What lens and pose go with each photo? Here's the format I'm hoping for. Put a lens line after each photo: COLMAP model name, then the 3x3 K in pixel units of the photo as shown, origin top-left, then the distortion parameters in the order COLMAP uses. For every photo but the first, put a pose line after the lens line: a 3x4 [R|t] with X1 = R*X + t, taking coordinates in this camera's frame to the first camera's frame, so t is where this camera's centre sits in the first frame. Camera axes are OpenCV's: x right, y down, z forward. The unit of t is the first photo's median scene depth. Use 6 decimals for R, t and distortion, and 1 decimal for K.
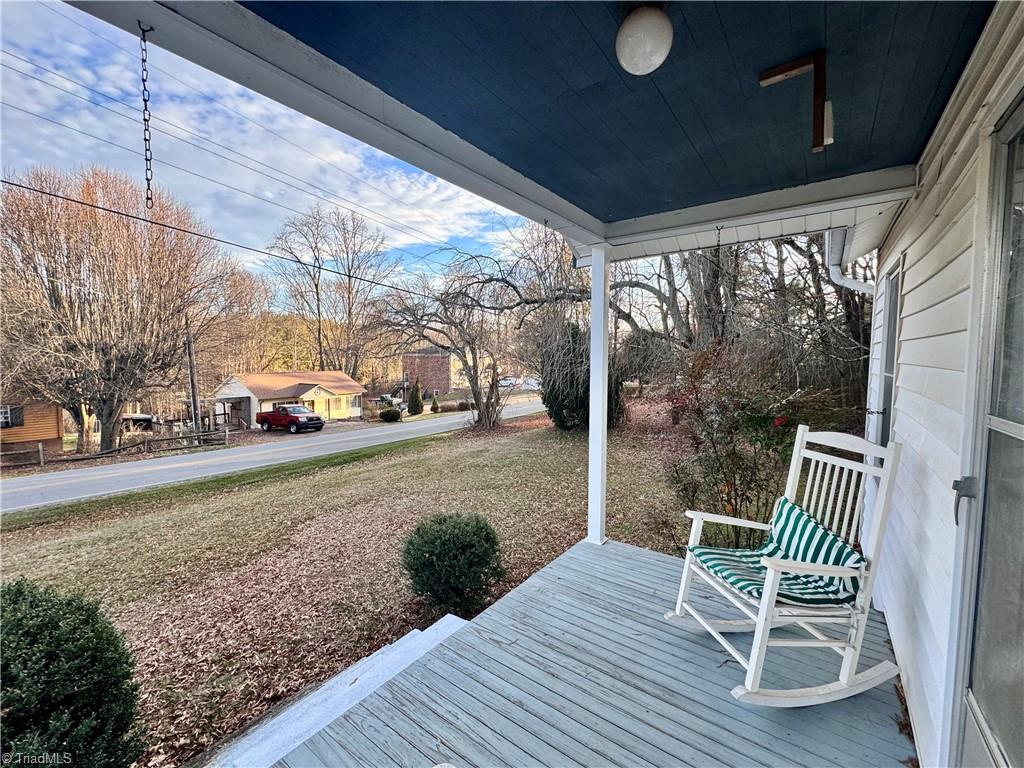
lens RADIAL K [[433.3, 0, 512.0], [0, 433.3, 384.0], [0, 0, 1]] dist [-0.000392, -0.000214]
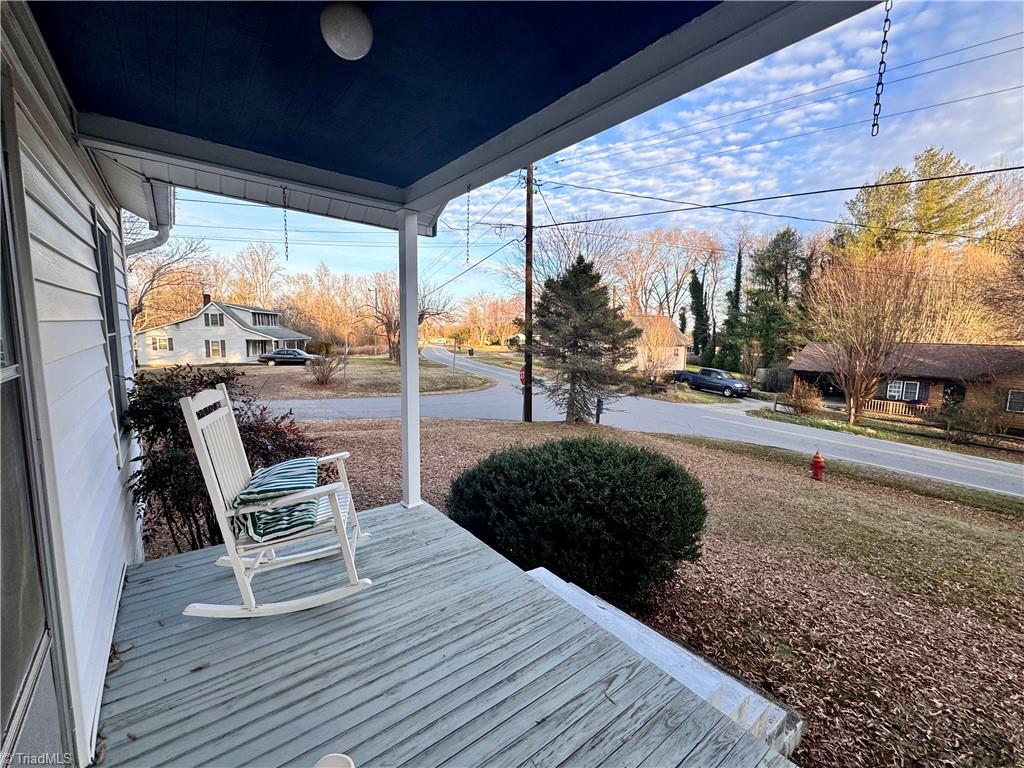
lens RADIAL K [[433.3, 0, 512.0], [0, 433.3, 384.0], [0, 0, 1]] dist [-0.000392, -0.000214]
pose [[-0.280971, 0.108686, -0.953542, 0.437862], [-0.081109, 0.987323, 0.136436, -0.026552], [0.956283, 0.115675, -0.268594, 0.591879]]
